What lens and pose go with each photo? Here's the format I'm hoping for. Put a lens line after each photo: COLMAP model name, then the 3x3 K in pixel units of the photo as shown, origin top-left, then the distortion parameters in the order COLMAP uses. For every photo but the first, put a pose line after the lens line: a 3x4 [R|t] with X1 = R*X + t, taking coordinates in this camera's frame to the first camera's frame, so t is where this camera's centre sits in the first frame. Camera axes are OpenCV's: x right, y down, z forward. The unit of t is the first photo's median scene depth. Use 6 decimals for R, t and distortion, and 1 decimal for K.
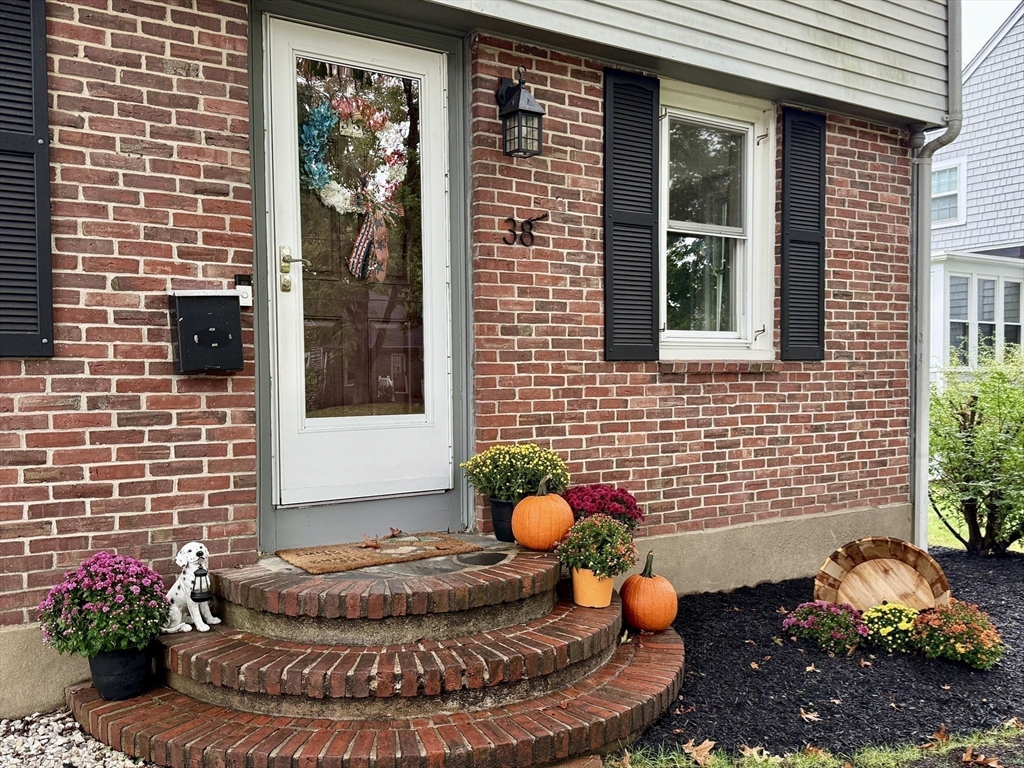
lens RADIAL K [[973.9, 0, 512.3], [0, 973.9, 388.4], [0, 0, 1]] dist [0.075754, -0.018581]
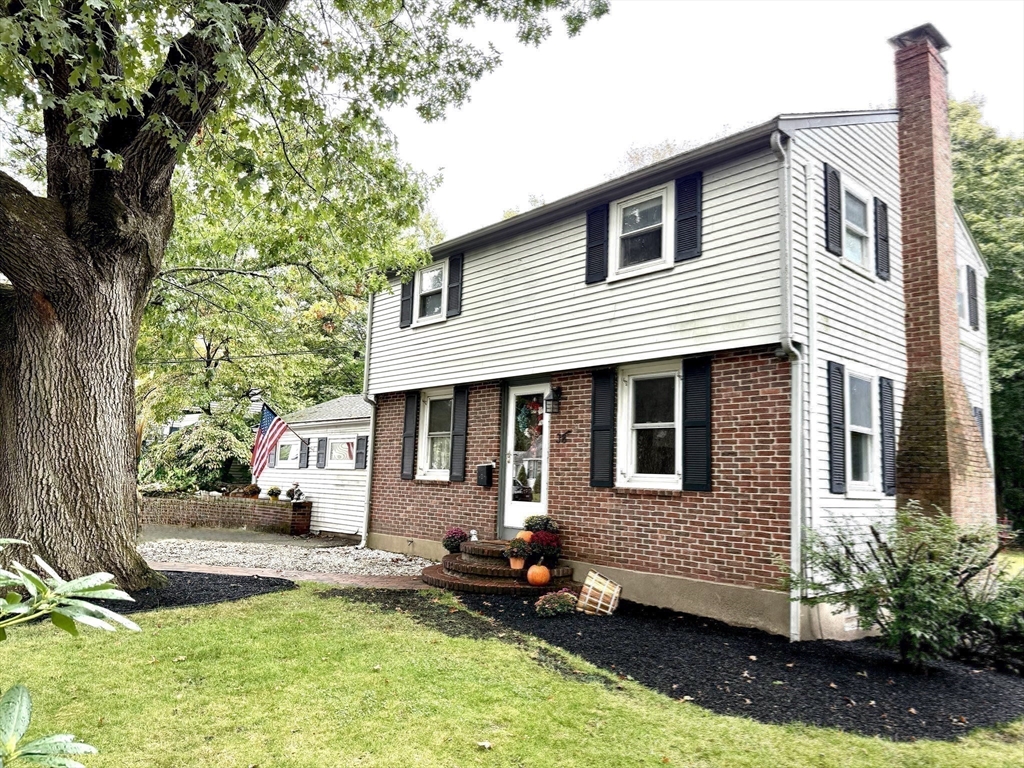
lens RADIAL K [[722.2, 0, 513.1], [0, 722.2, 383.3], [0, 0, 1]] dist [0.047555, -0.000894]
pose [[0.120504, -0.140045, -0.982785, 1.687428], [-0.078308, 0.985573, -0.150044, 0.003643], [0.989620, 0.095040, 0.107799, 0.522767]]
